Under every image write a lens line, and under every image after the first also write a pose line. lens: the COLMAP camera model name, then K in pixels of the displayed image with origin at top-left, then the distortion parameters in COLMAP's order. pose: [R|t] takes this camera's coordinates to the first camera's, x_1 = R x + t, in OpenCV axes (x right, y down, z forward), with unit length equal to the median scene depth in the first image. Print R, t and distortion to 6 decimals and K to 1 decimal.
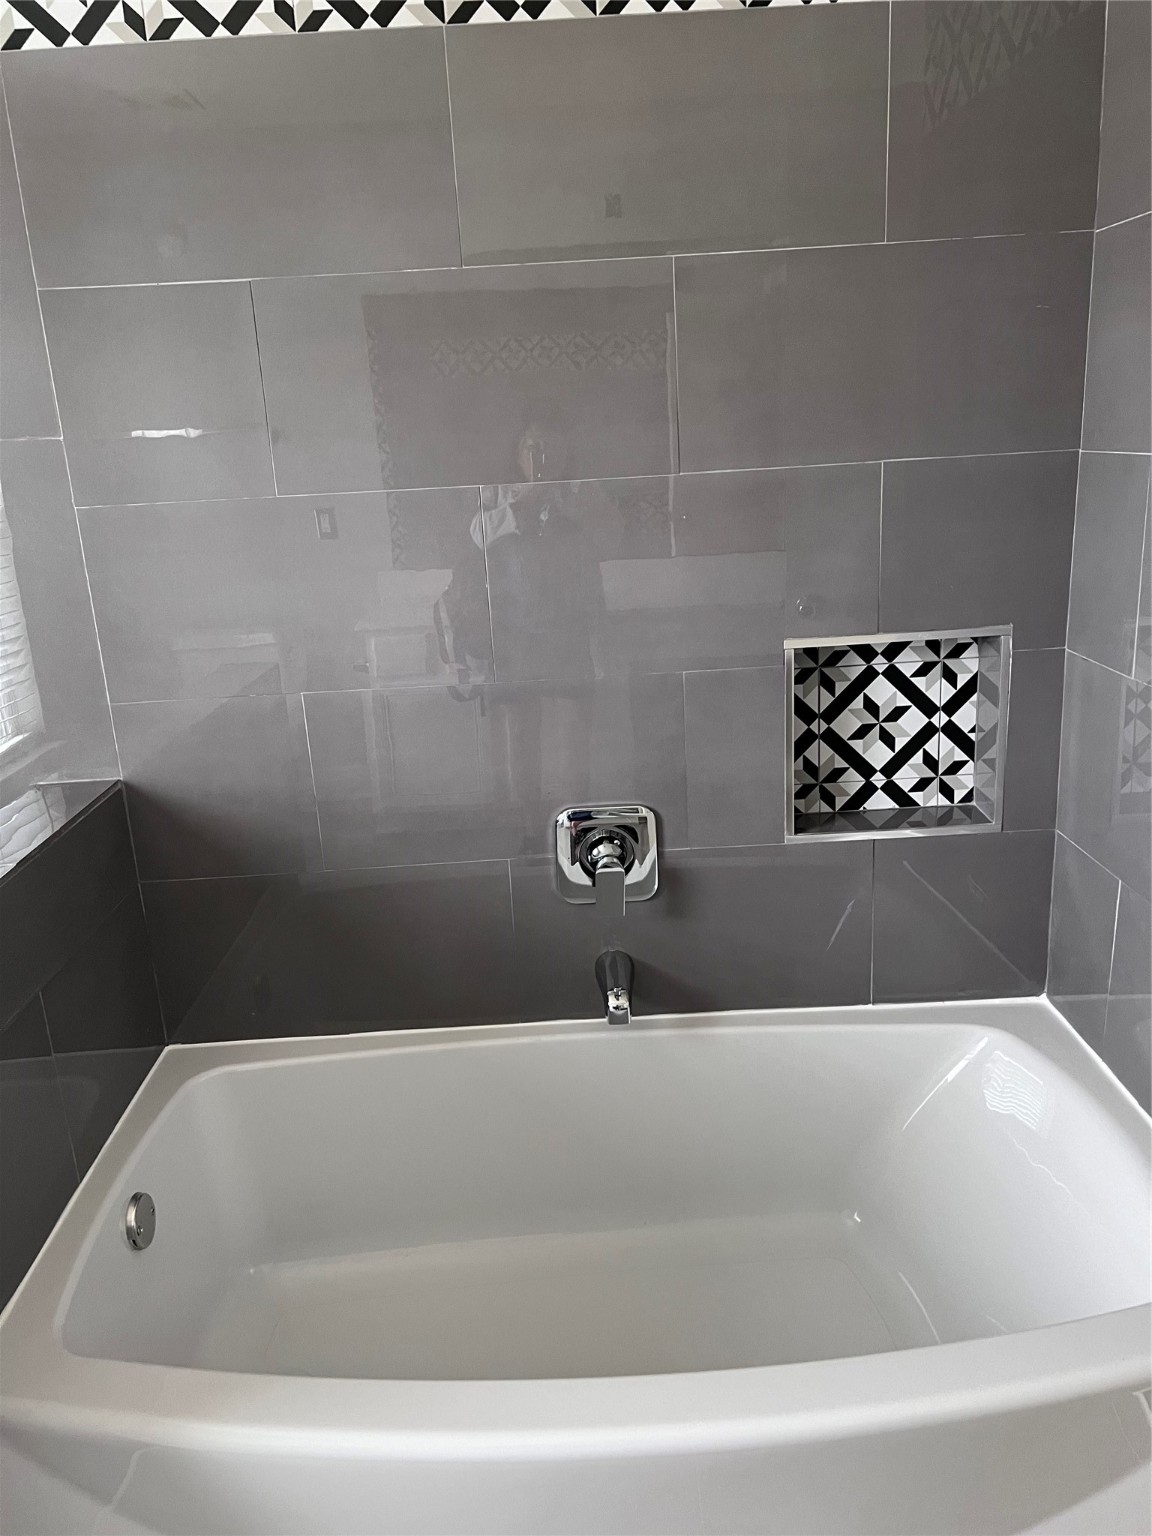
lens RADIAL K [[1157.4, 0, 509.3], [0, 1157.4, 765.0], [0, 0, 1]] dist [0.060434, -0.070522]
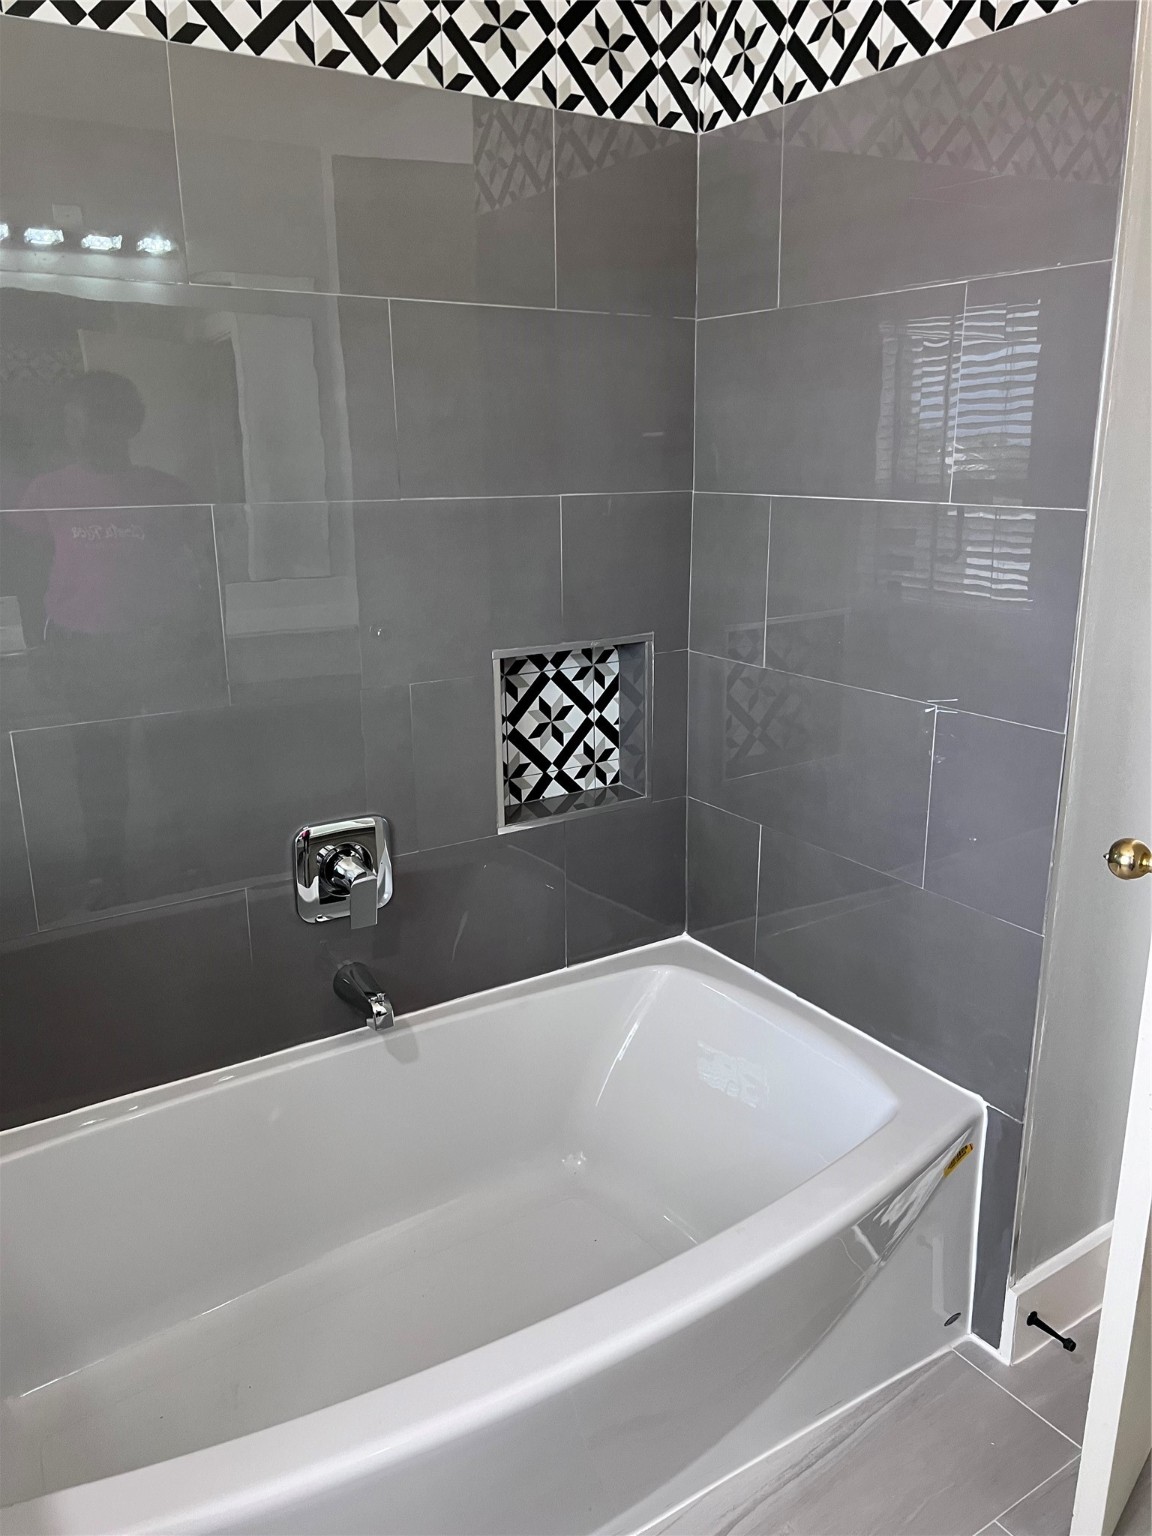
lens RADIAL K [[1157.4, 0, 574.8], [0, 1157.4, 760.2], [0, 0, 1]] dist [0.060434, -0.070522]
pose [[0.842988, -0.091412, 0.530109, -0.277184], [0.108322, 0.994115, -0.000831, 0.005370], [-0.526913, 0.058123, 0.847929, 0.016712]]
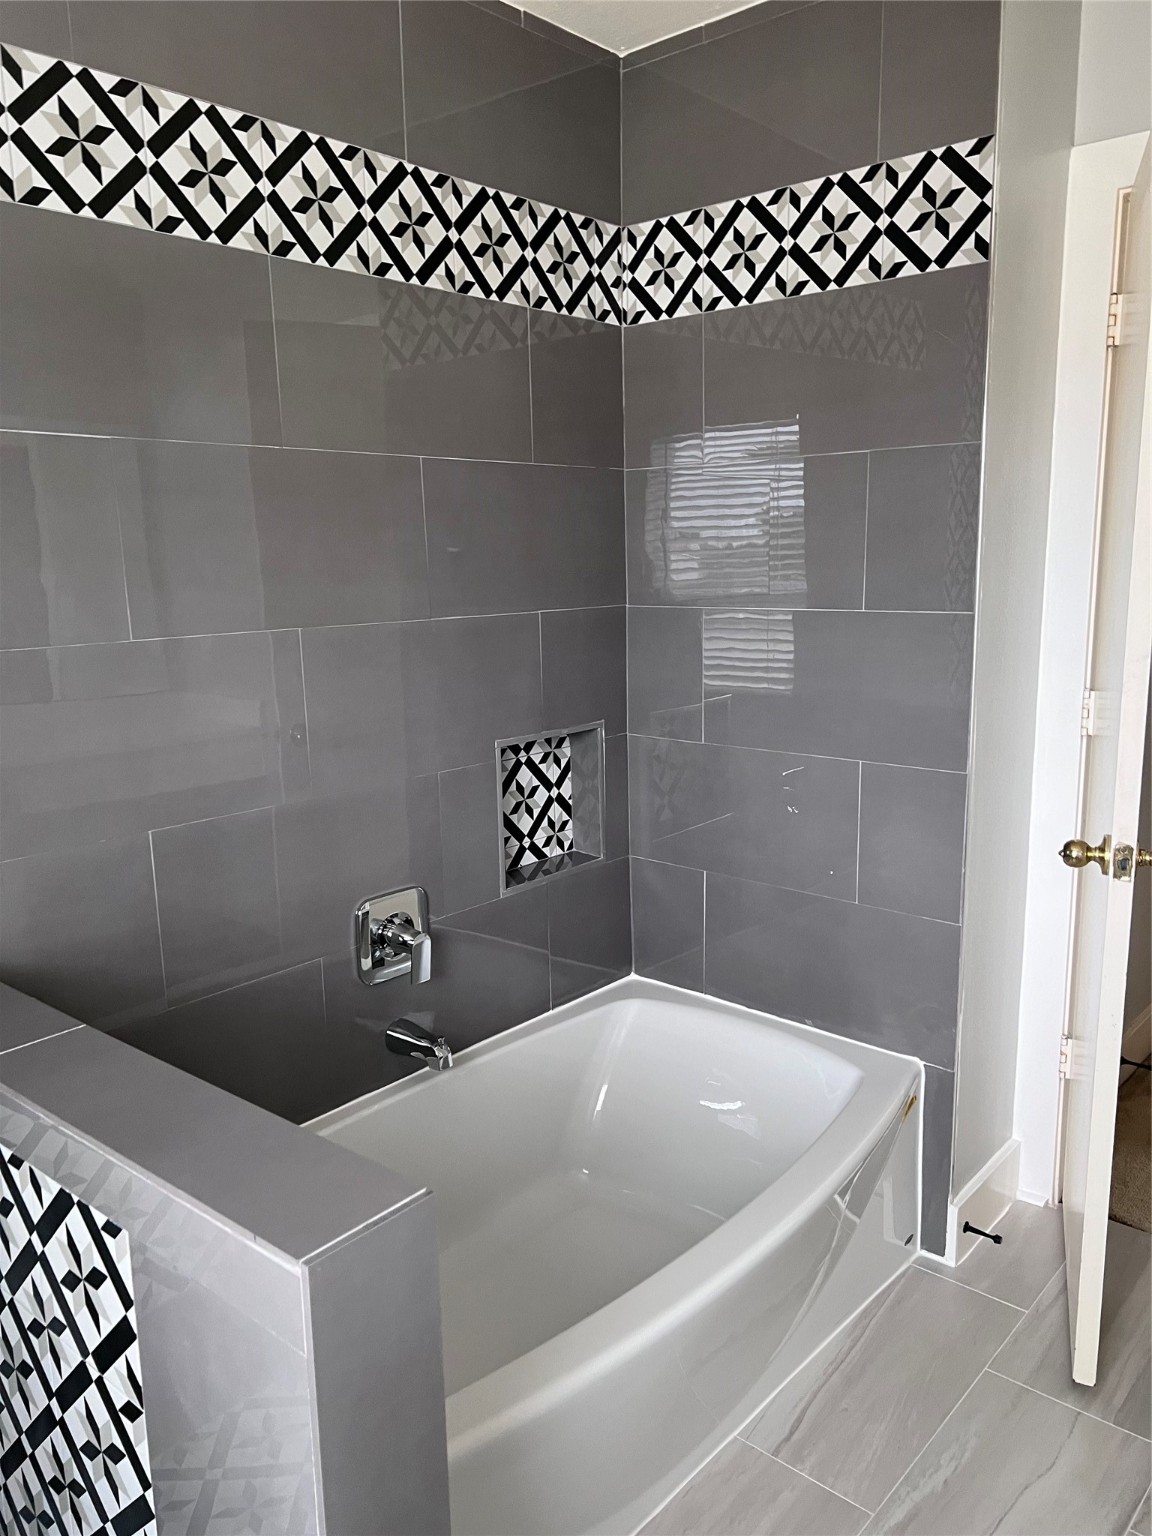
lens RADIAL K [[1157.4, 0, 574.3], [0, 1157.4, 788.4], [0, 0, 1]] dist [0.060434, -0.070522]
pose [[0.673934, -0.108573, 0.730770, -0.633557], [0.197218, 0.979687, -0.036323, 0.011249], [-0.711982, 0.168600, 0.681656, 0.037145]]
